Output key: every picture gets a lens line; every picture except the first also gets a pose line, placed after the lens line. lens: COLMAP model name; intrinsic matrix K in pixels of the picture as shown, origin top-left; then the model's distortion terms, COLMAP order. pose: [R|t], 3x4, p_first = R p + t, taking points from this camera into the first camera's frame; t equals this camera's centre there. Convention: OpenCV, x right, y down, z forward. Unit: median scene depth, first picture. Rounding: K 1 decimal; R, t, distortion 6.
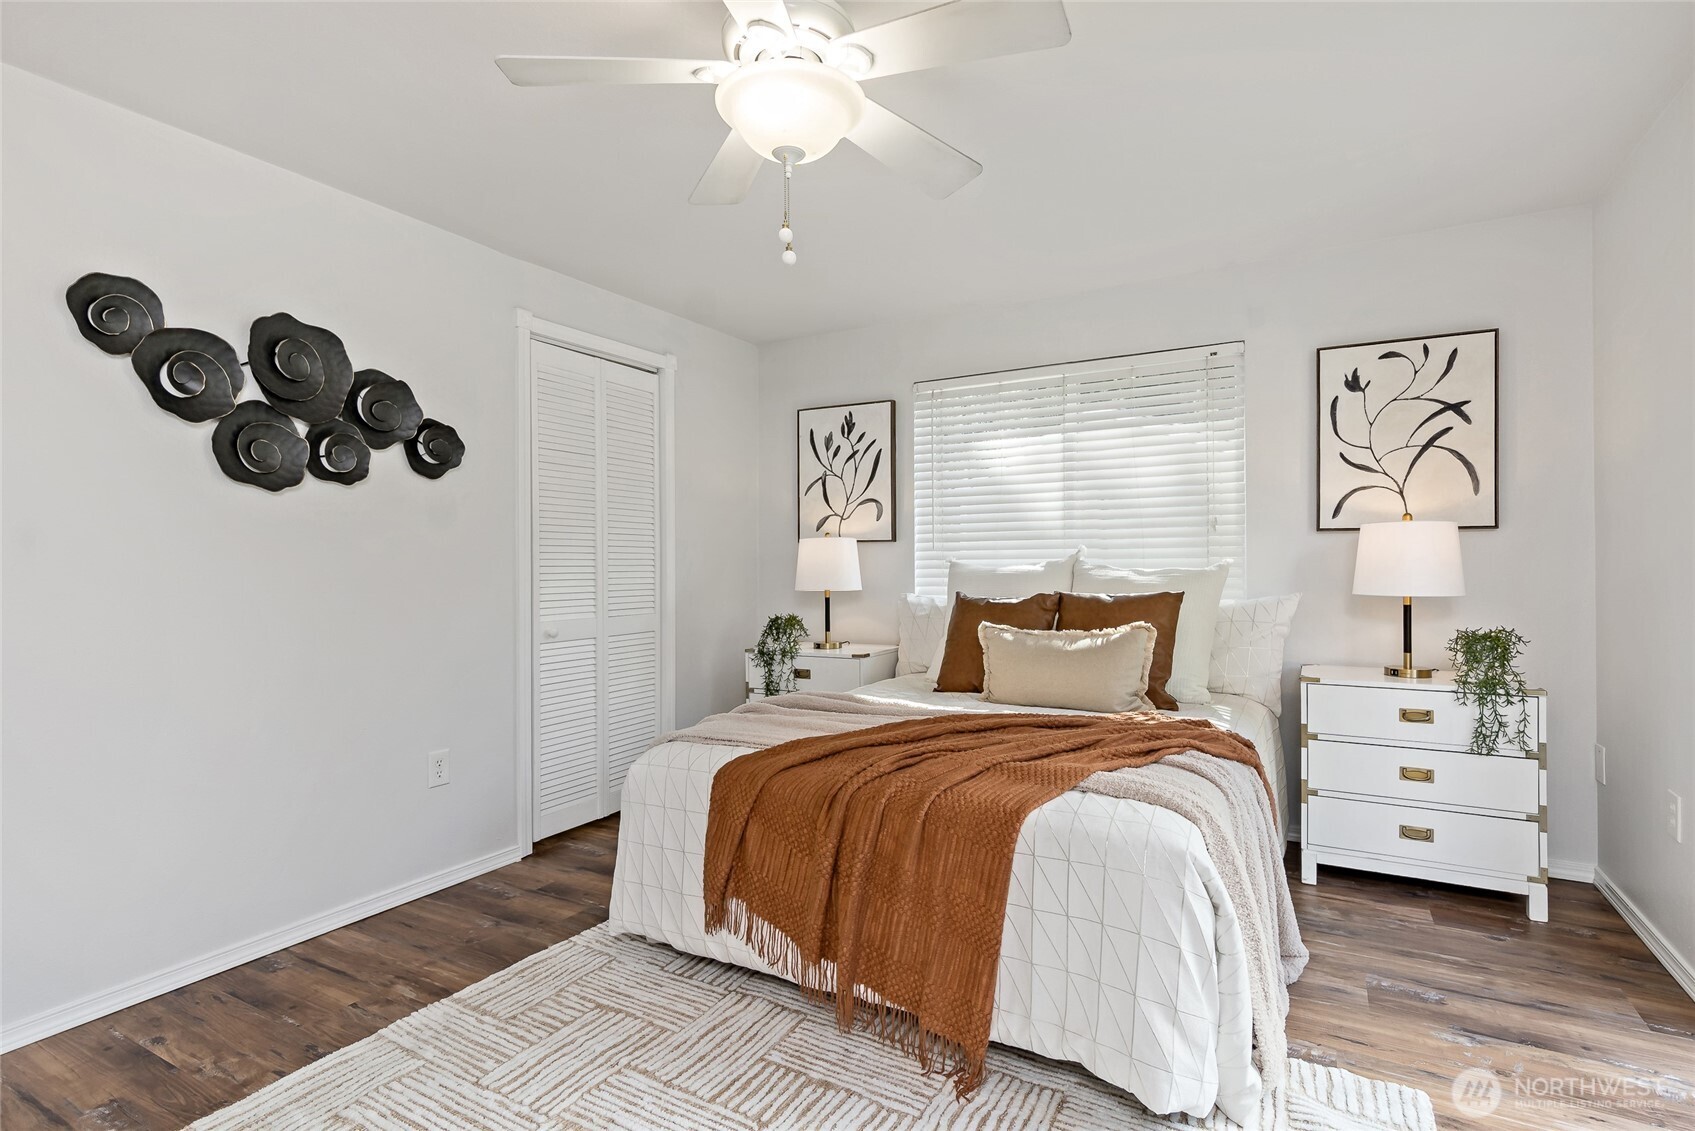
lens RADIAL K [[805.8, 0, 850.5], [0, 805.8, 565.0], [0, 0, 1]] dist [0.000804, 0.000335]
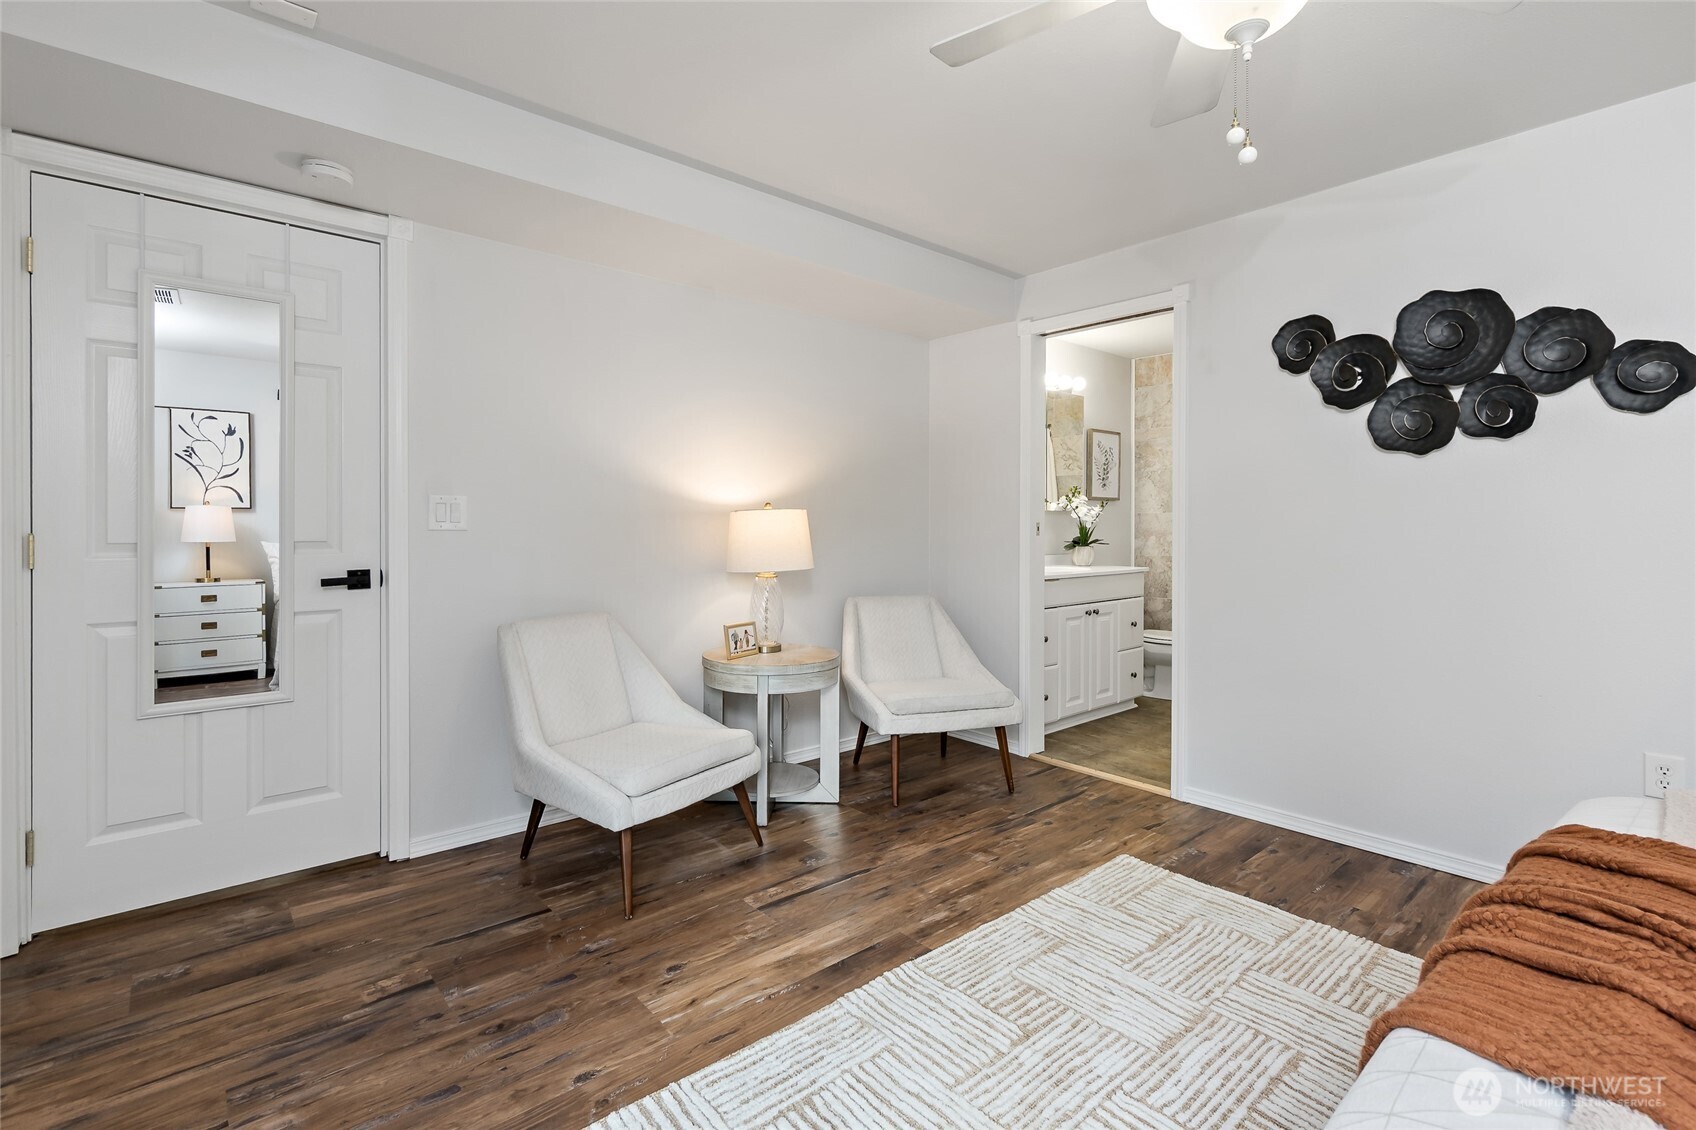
lens RADIAL K [[772.1, 0, 844.8], [0, 772.1, 527.7], [0, 0, 1]] dist [-0.000967, 0.000025]
pose [[-0.330032, 0.010449, -0.943912, 0.615982], [0.007439, 0.999936, 0.008469, -0.005872], [0.943941, -0.004227, -0.330088, 0.655725]]
